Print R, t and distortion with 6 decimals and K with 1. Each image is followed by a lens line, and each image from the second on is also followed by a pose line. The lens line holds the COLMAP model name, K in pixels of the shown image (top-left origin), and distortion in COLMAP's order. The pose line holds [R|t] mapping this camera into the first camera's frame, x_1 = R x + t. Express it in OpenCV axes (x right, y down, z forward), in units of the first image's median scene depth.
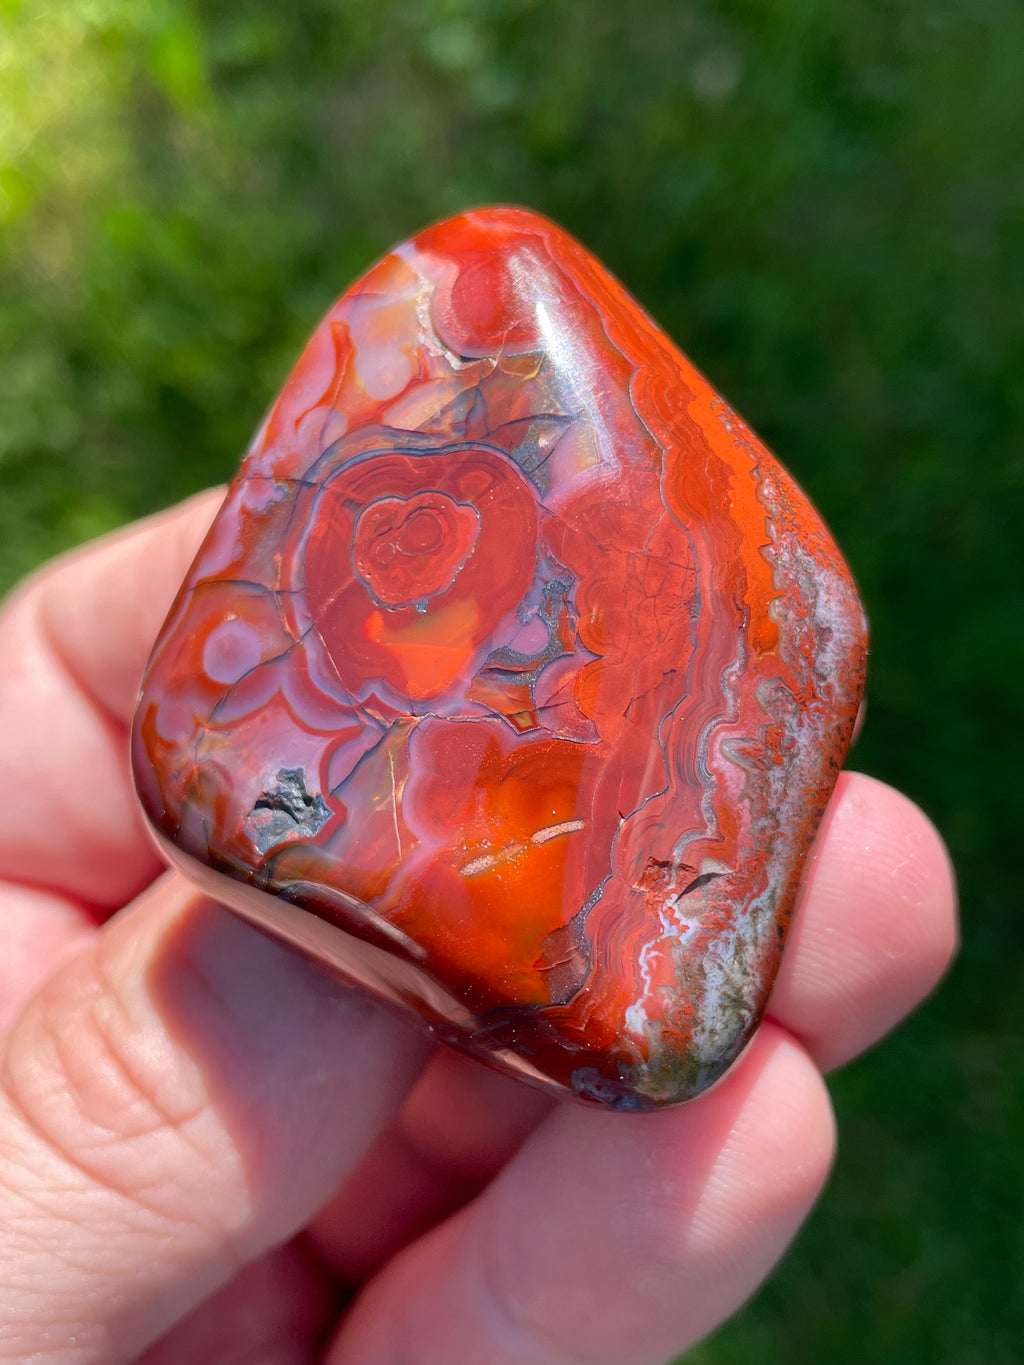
lens RADIAL K [[1623.1, 0, 511.8], [0, 1623.1, 675.1], [0, 0, 1]] dist [0.158492, 0.000000]
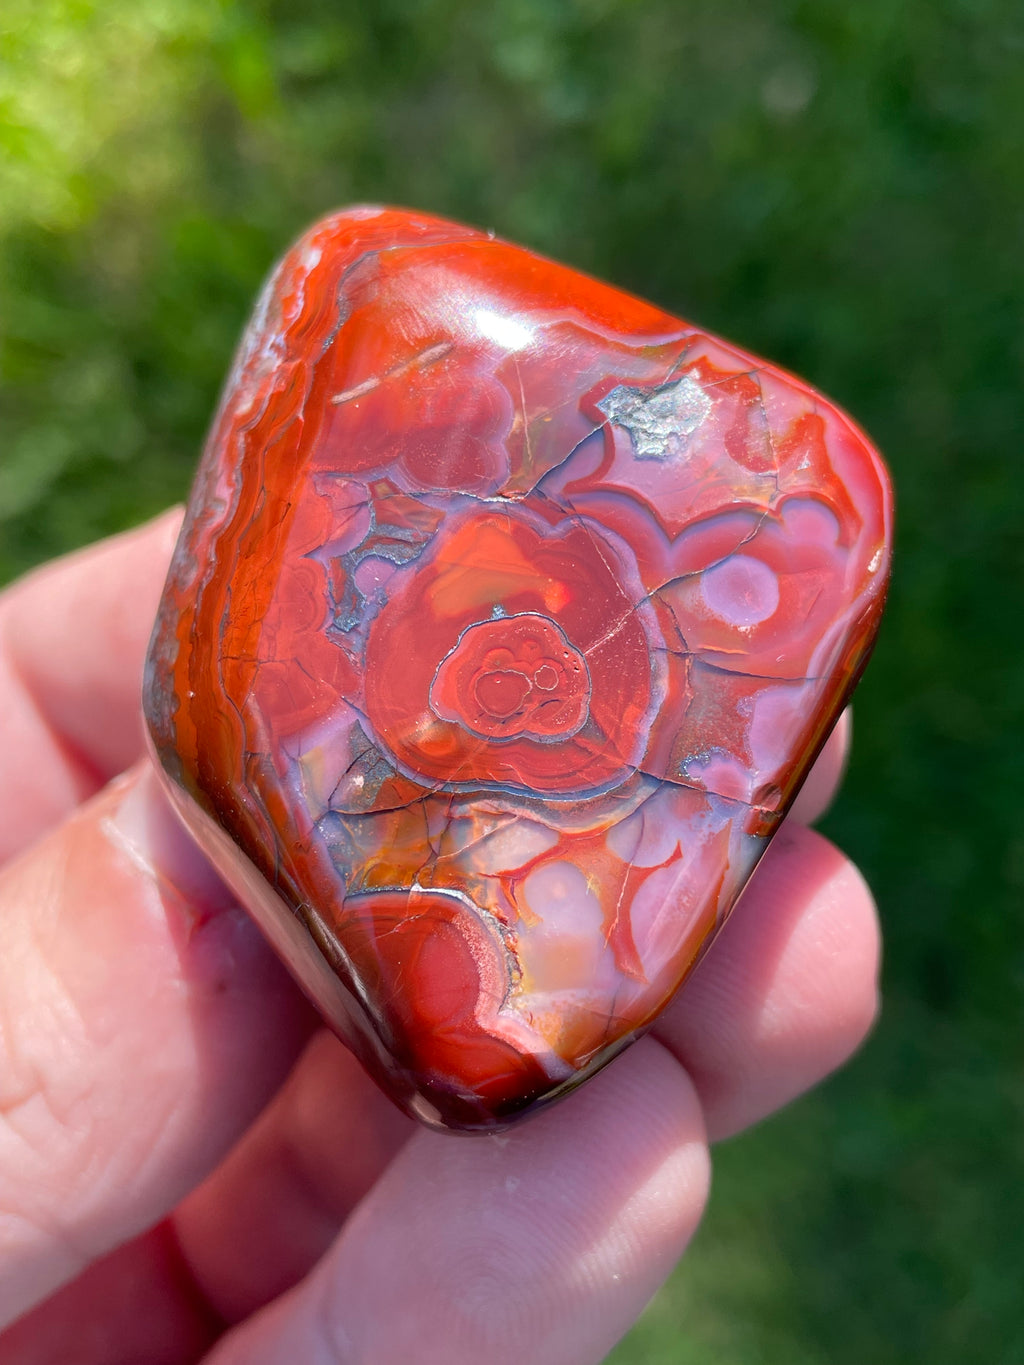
lens RADIAL K [[1623.1, 0, 518.7], [0, 1623.1, 680.6], [0, 0, 1]] dist [0.158492, 0.000000]
pose [[-0.932728, 0.086506, 0.350051, -0.386555], [0.058722, -0.921394, 0.384168, -0.431868], [0.355768, 0.378880, 0.854330, 0.225510]]
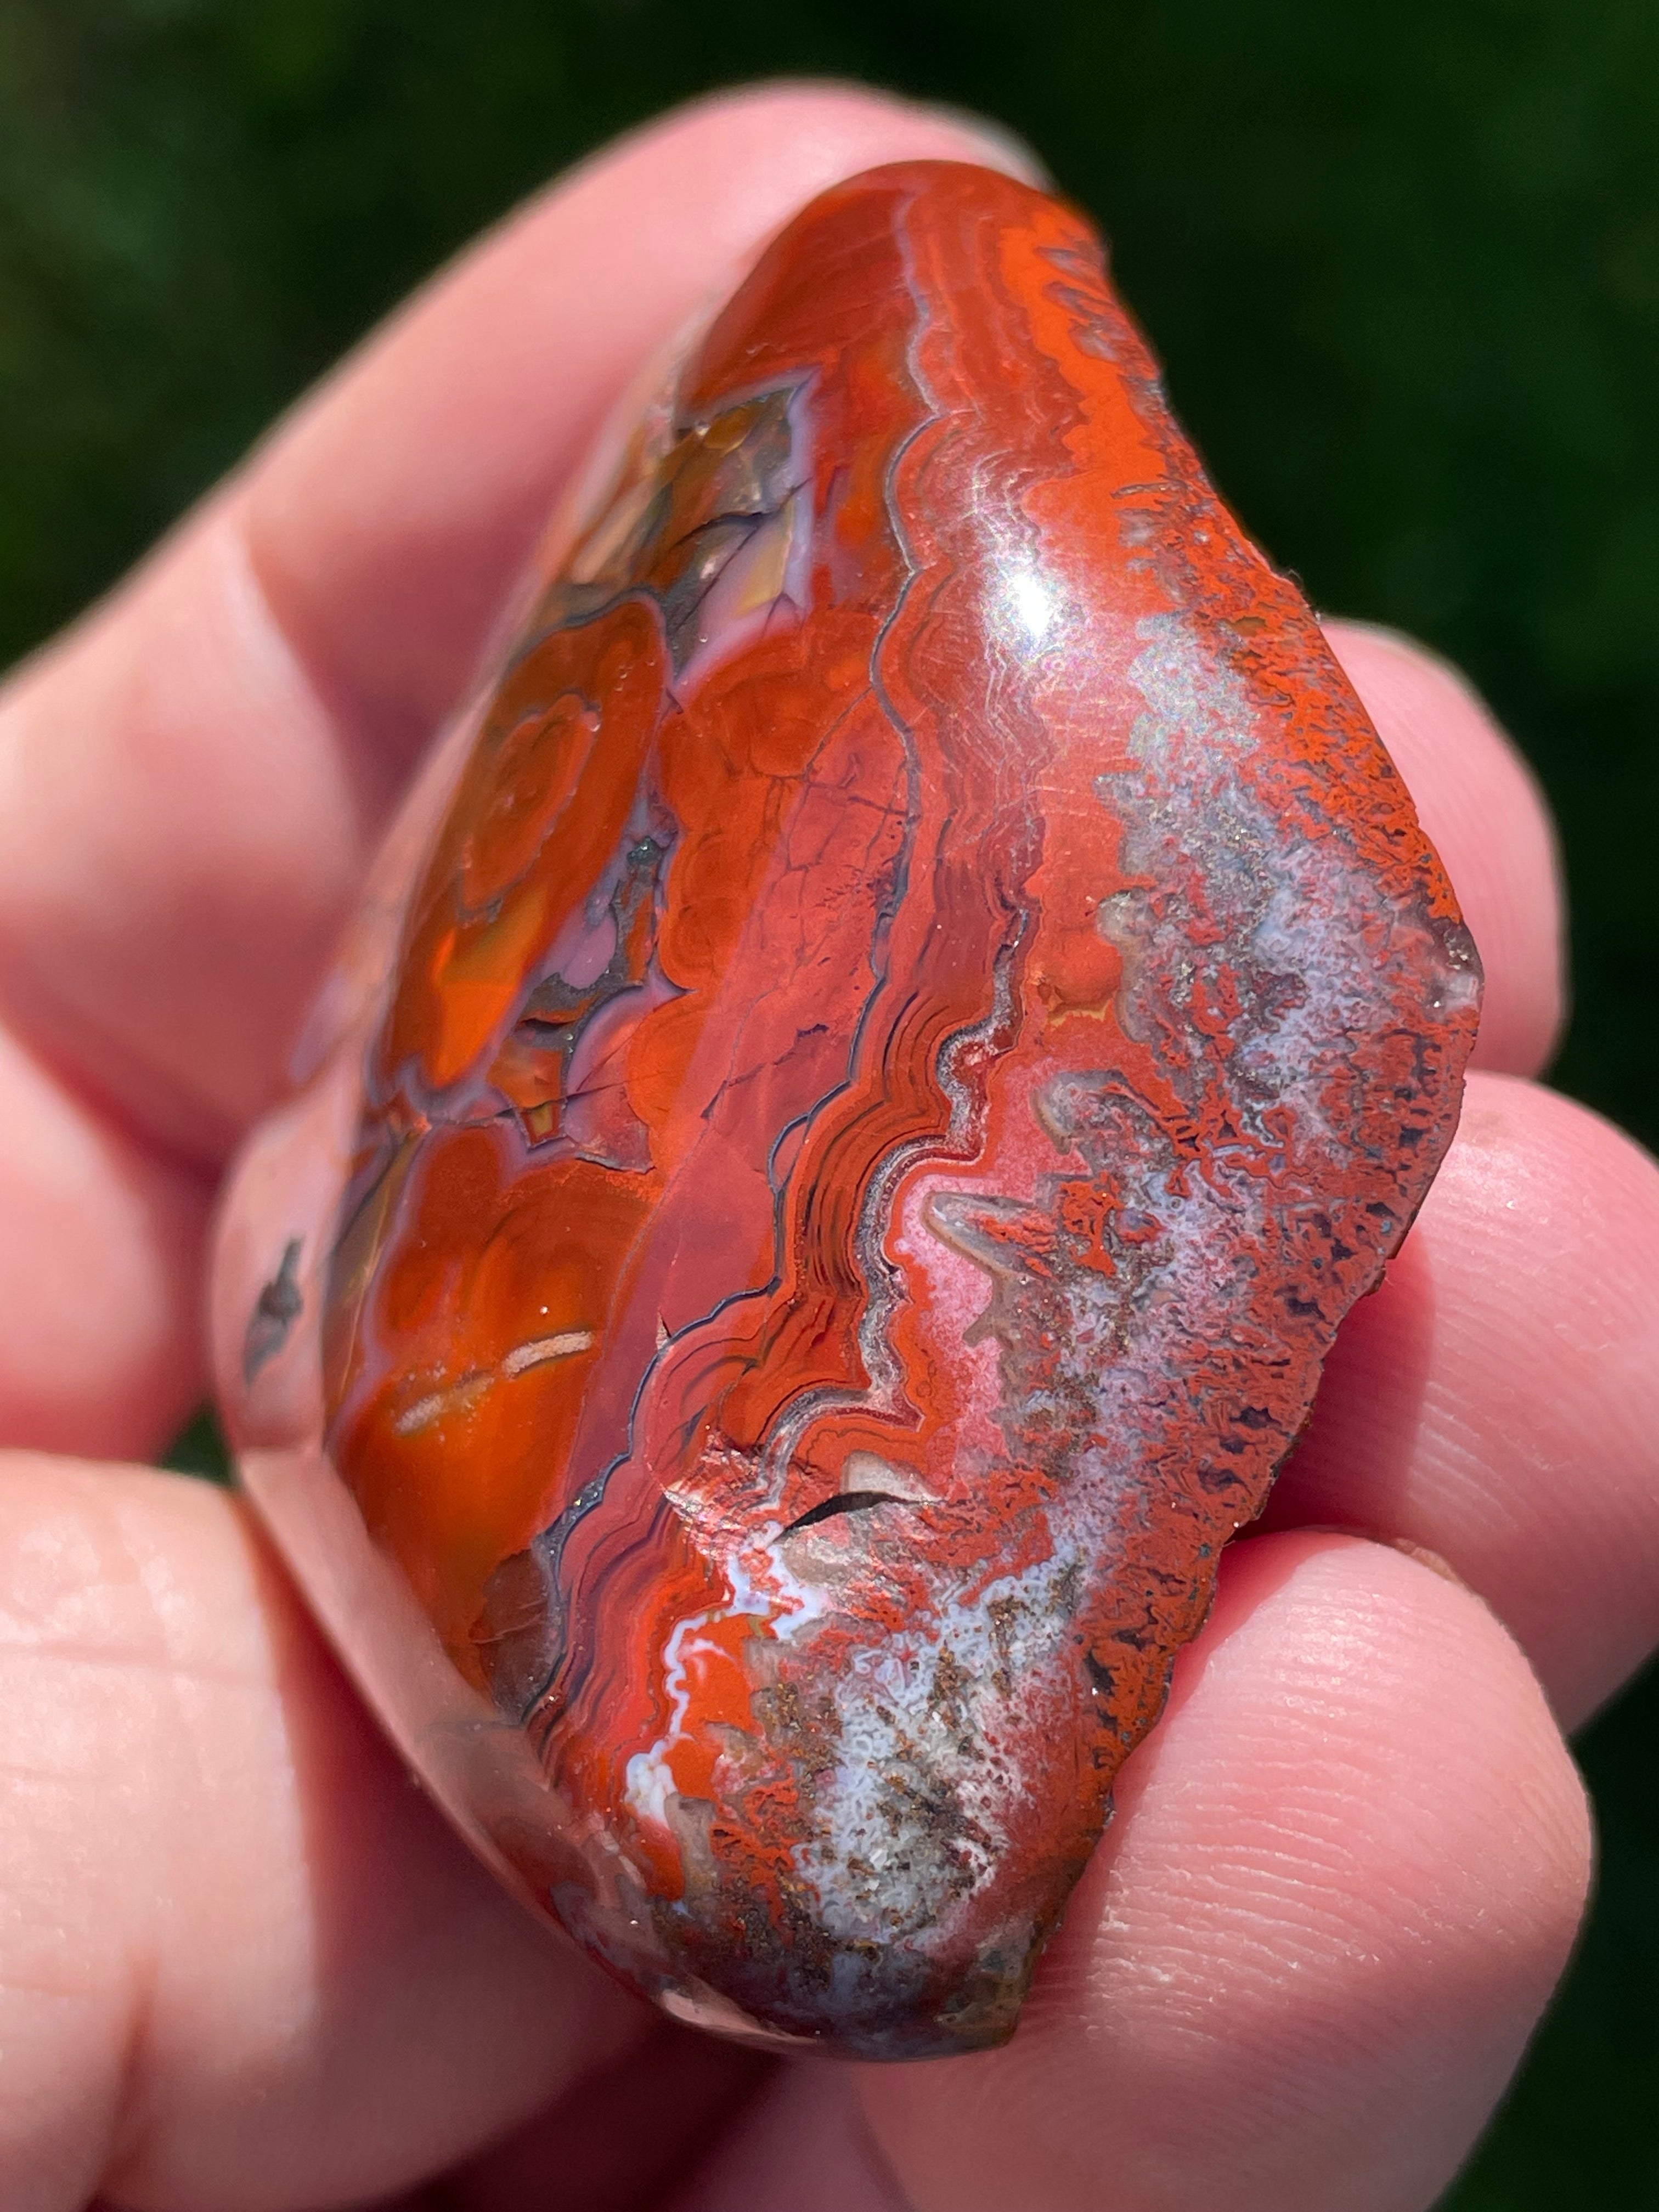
lens RADIAL K [[3469.6, 0, 842.7], [0, 3469.6, 1083.5], [0, 0, 1]] dist [0.159252, 0.000000]
pose [[0.805816, 0.022431, -0.591742, 0.656164], [-0.115970, 0.985910, -0.120552, 0.124739], [0.580700, 0.165767, 0.797063, 0.225690]]
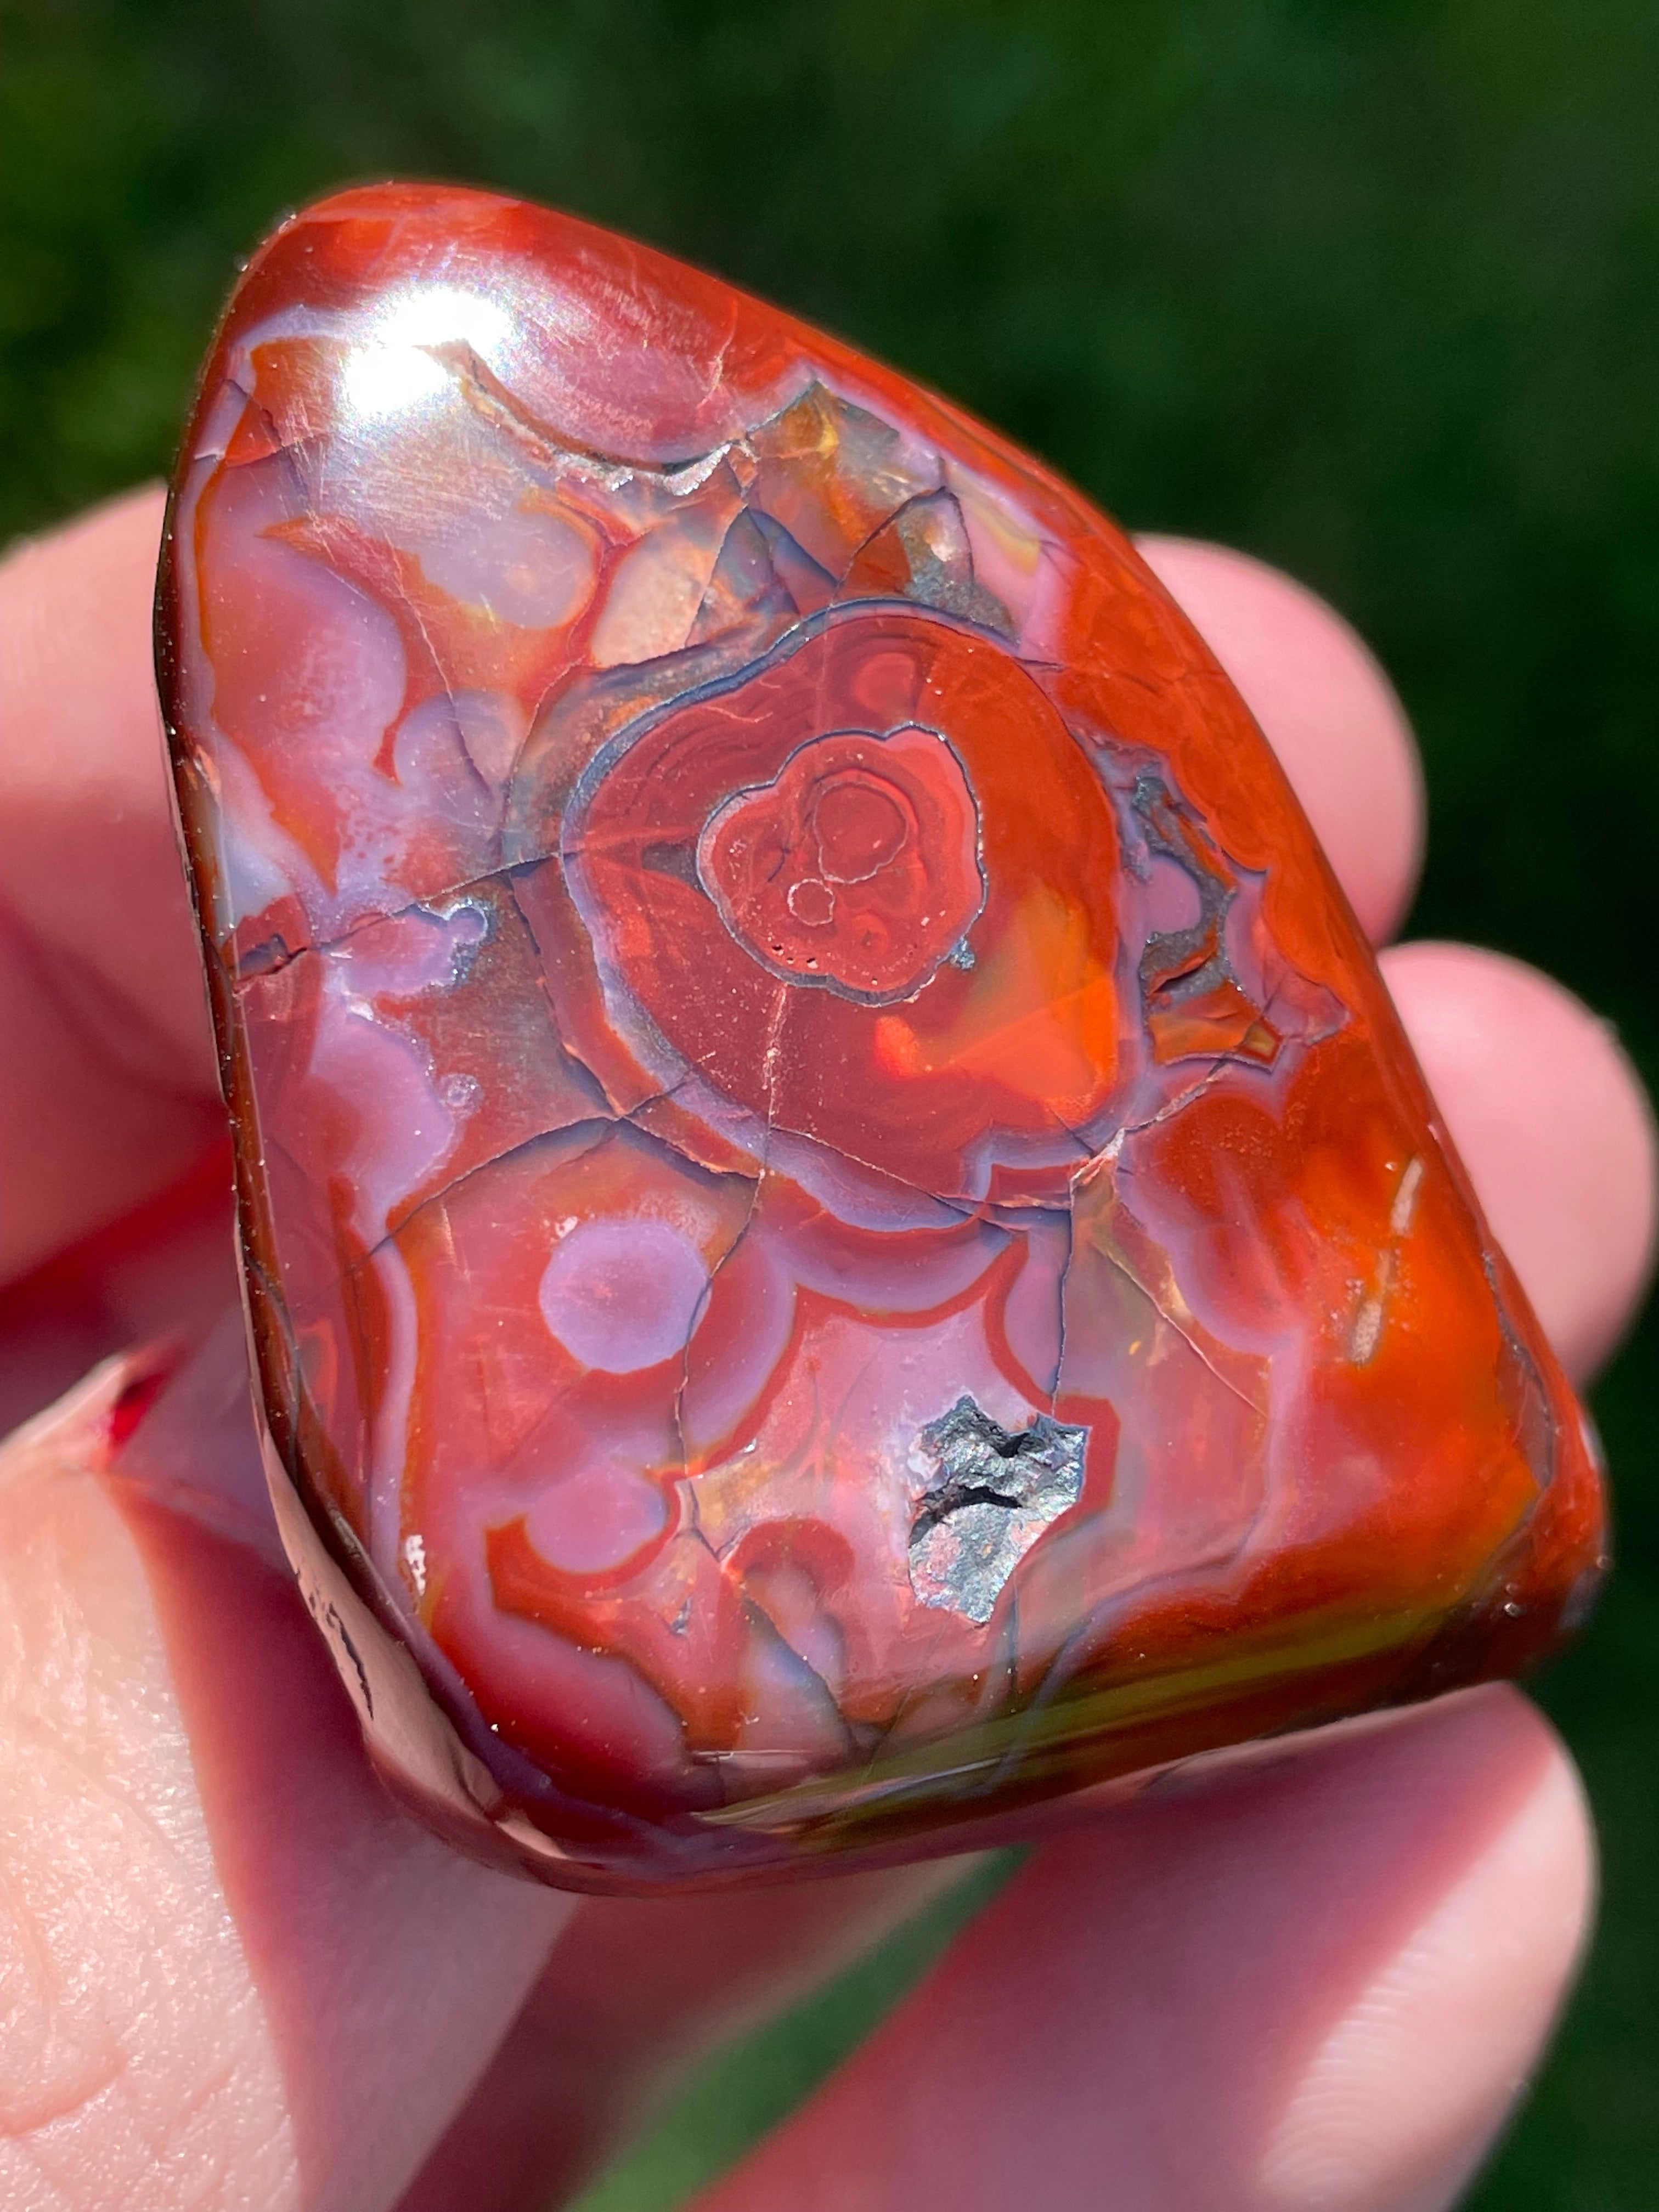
lens RADIAL K [[3469.6, 0, 833.5], [0, 3469.6, 1114.5], [0, 0, 1]] dist [0.159252, 0.000000]
pose [[0.488609, -0.420792, 0.764327, -0.842187], [0.465720, 0.866565, 0.179358, -0.196218], [-0.737812, 0.268326, 0.619383, 0.427050]]
